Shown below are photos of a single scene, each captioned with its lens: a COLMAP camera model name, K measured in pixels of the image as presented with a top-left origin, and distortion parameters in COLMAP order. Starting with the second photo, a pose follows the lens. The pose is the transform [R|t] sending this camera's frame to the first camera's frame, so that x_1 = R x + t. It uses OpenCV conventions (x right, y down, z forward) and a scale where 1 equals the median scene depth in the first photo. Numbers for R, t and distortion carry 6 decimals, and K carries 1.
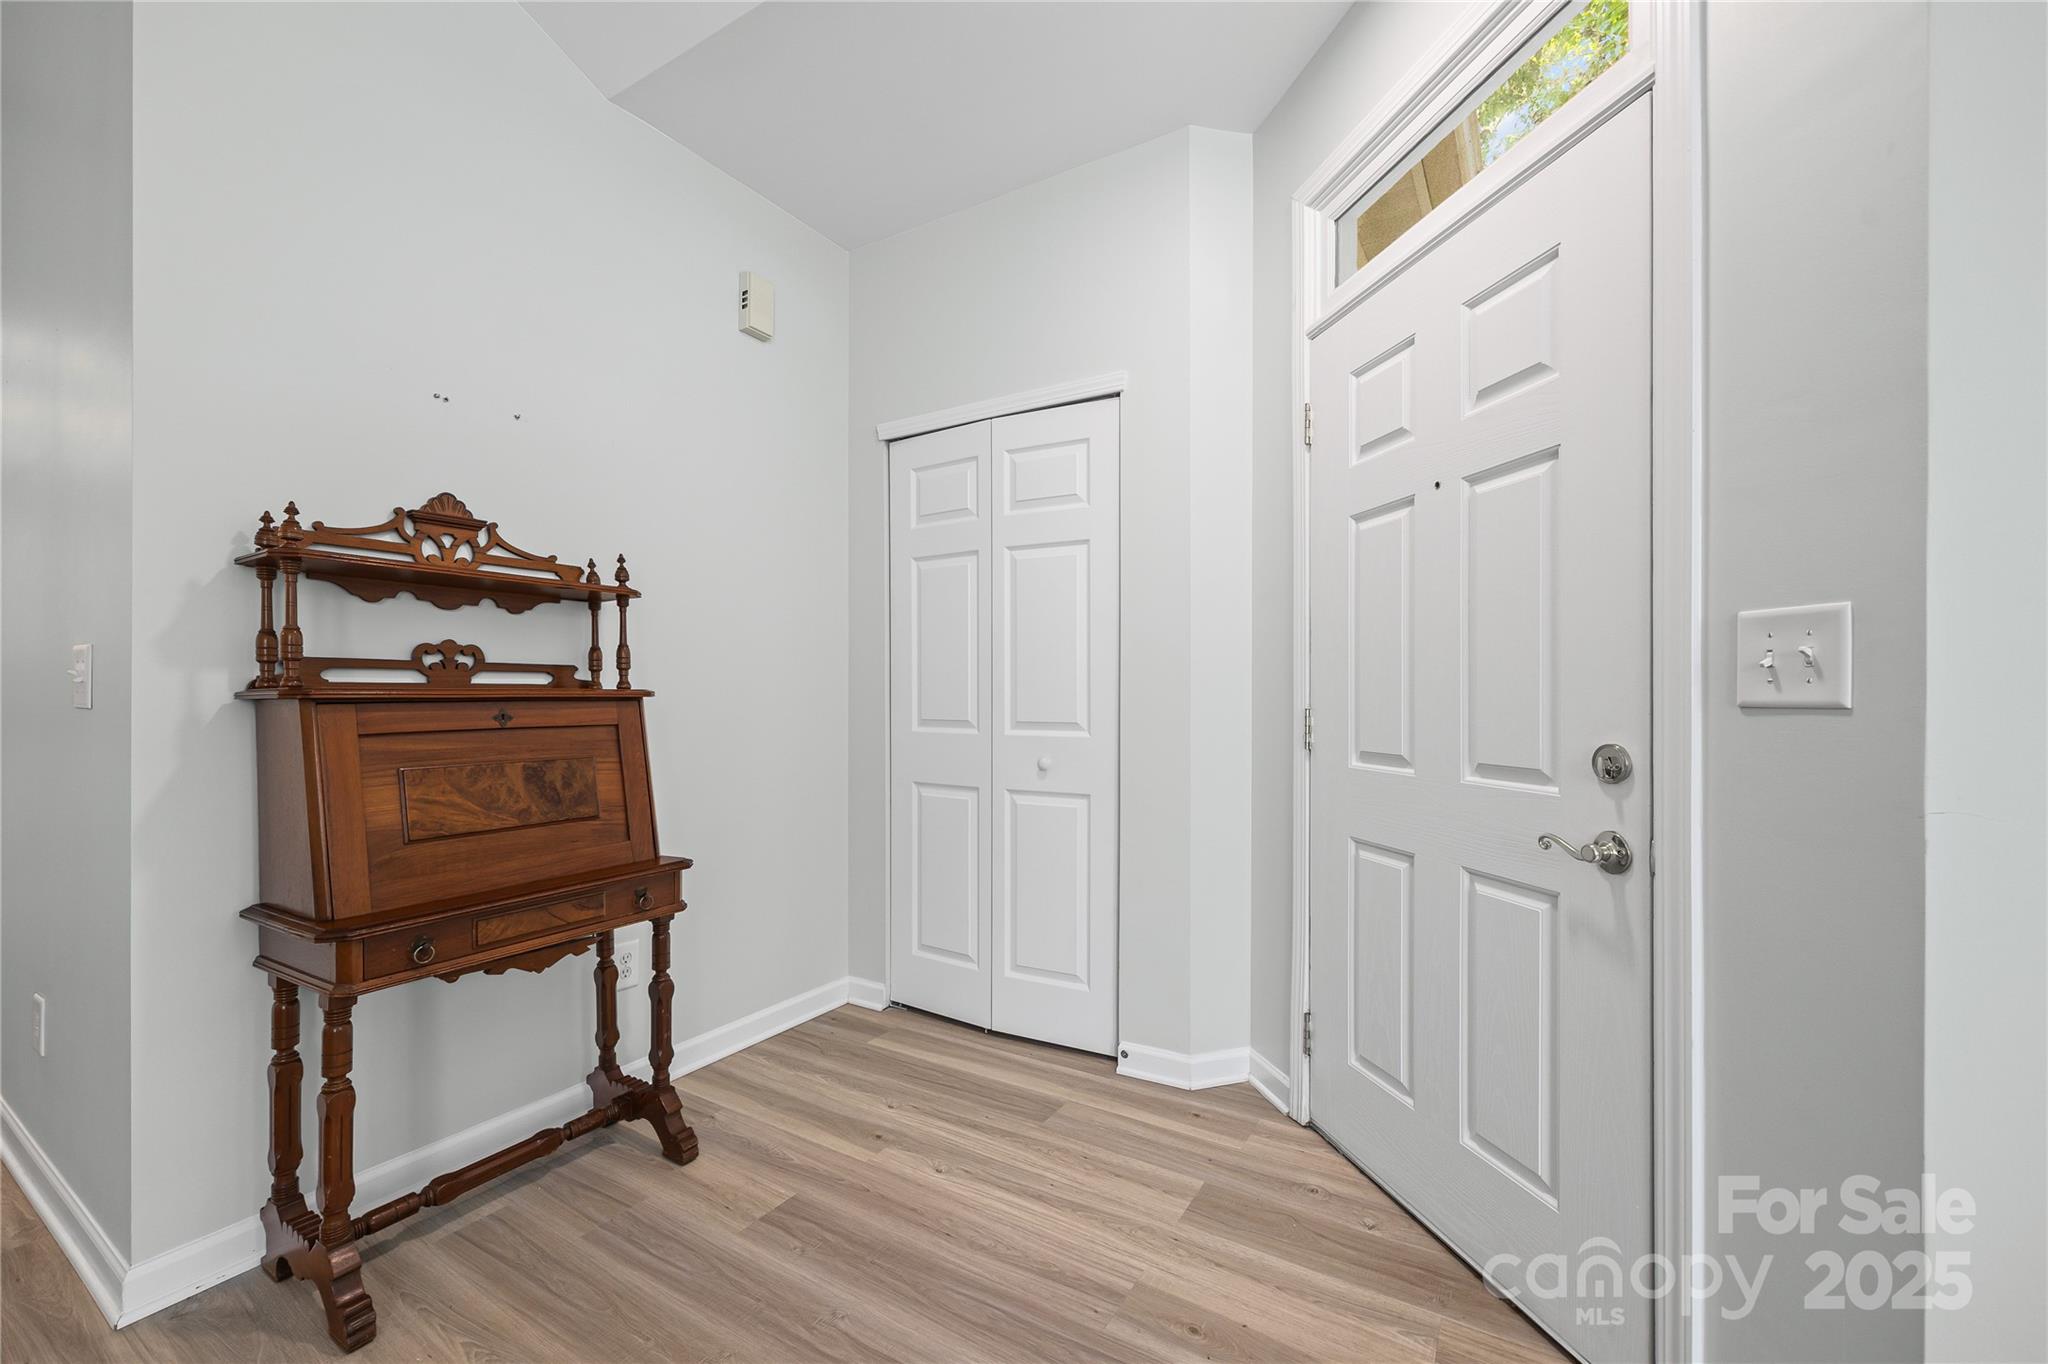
lens RADIAL K [[827.8, 0, 1022.5], [0, 827.8, 701.3], [0, 0, 1]] dist [-0.000821, -0.000089]
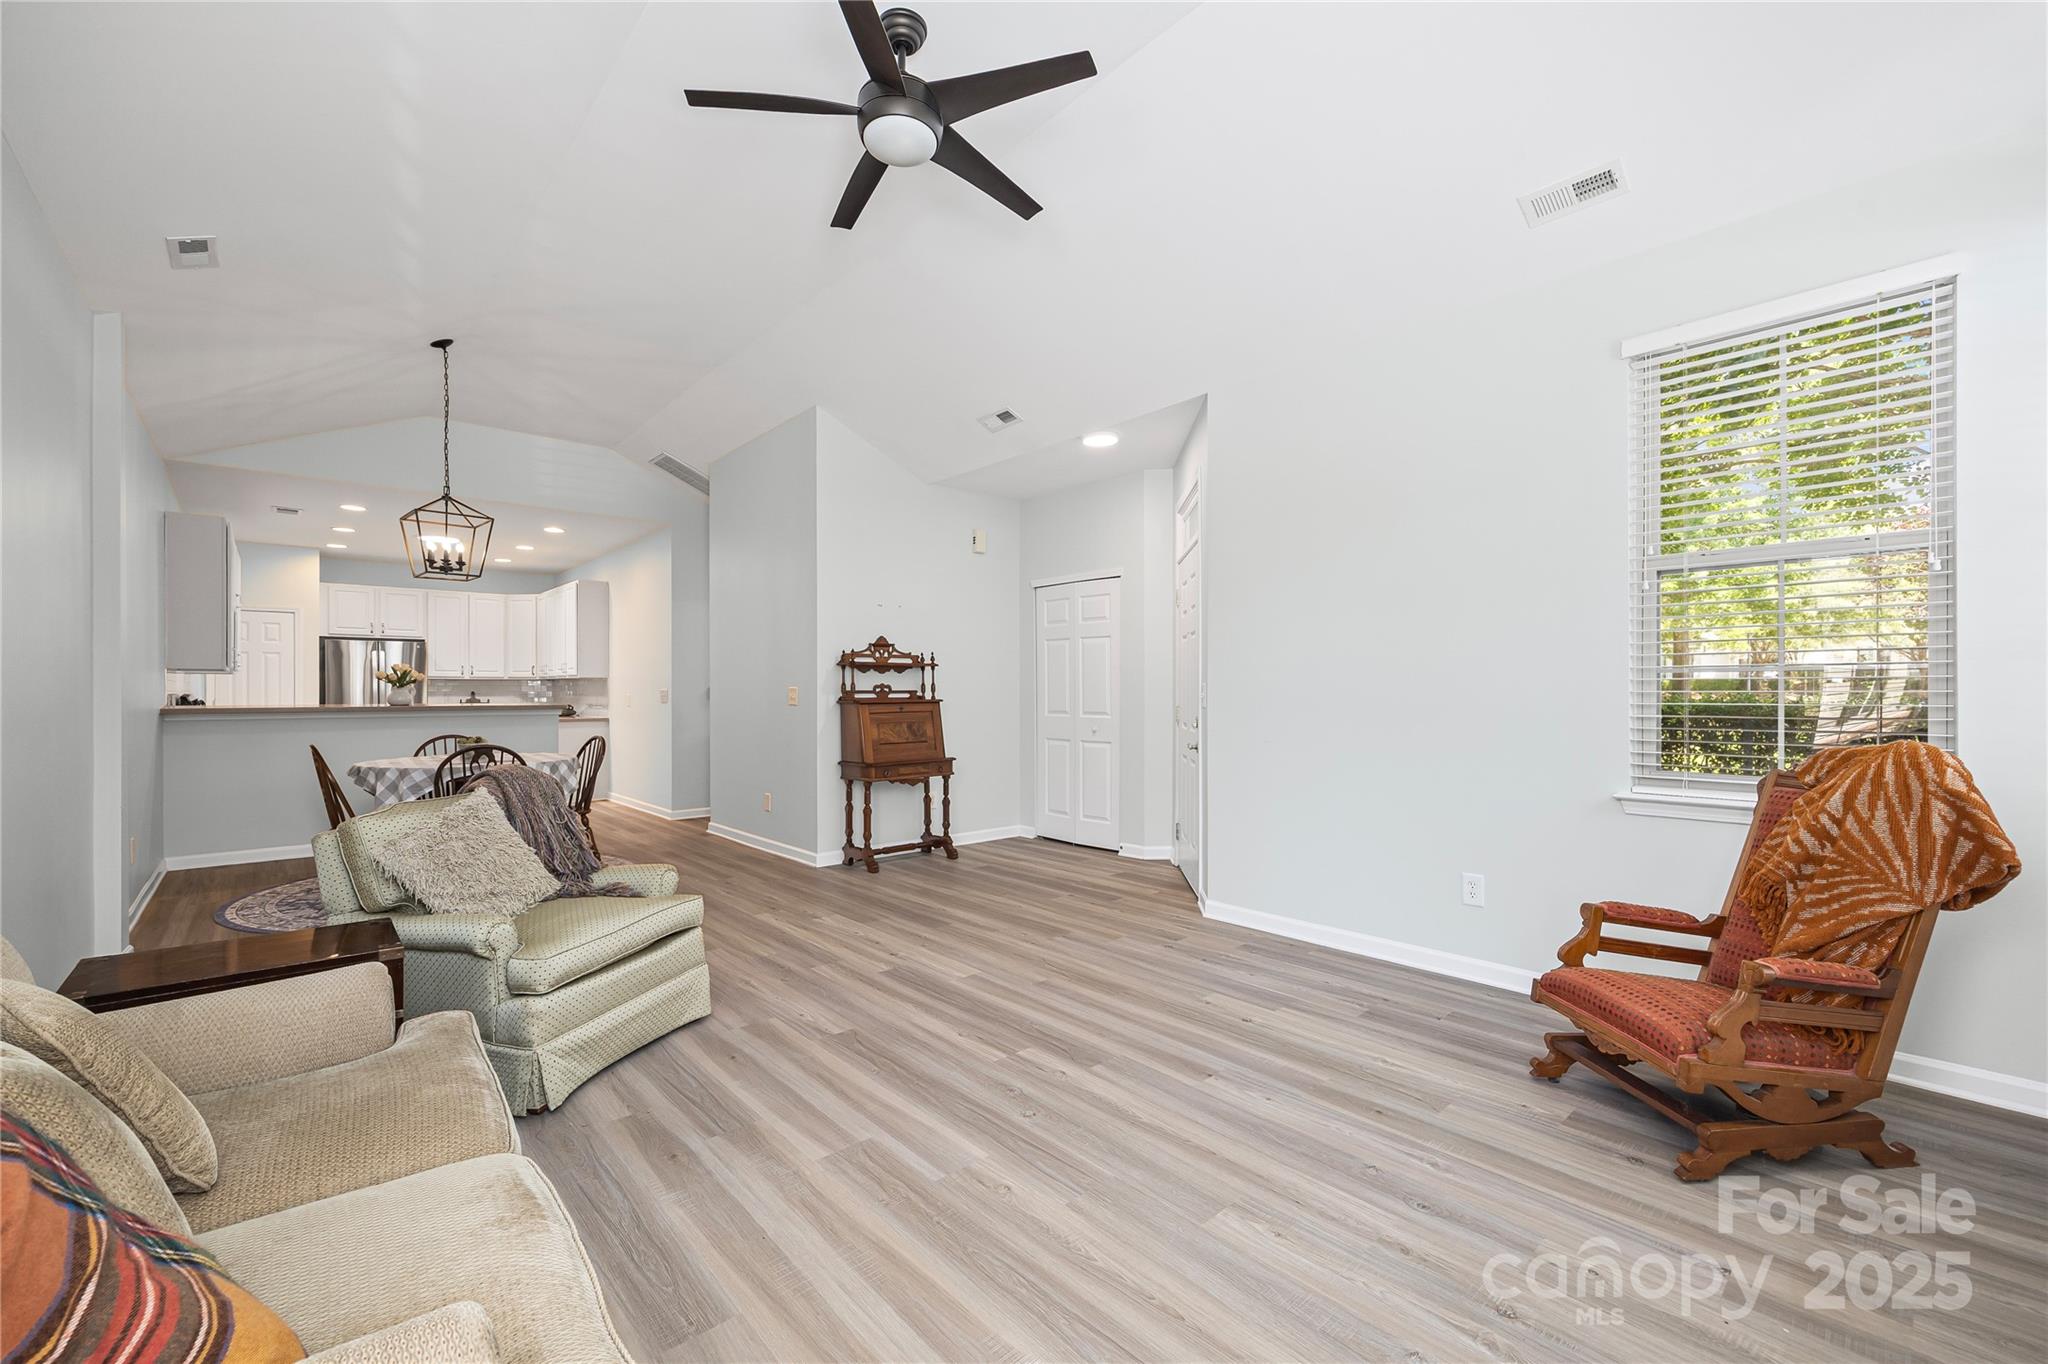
lens RADIAL K [[837.2, 0, 1024.3], [0, 837.2, 692.1], [0, 0, 1]] dist [-0.000124, 0.000176]
pose [[0.959469, -0.003107, -0.281796, 0.665746], [0.001049, 0.999972, -0.007454, -0.017400], [0.281811, 0.006857, 0.959445, -1.769102]]
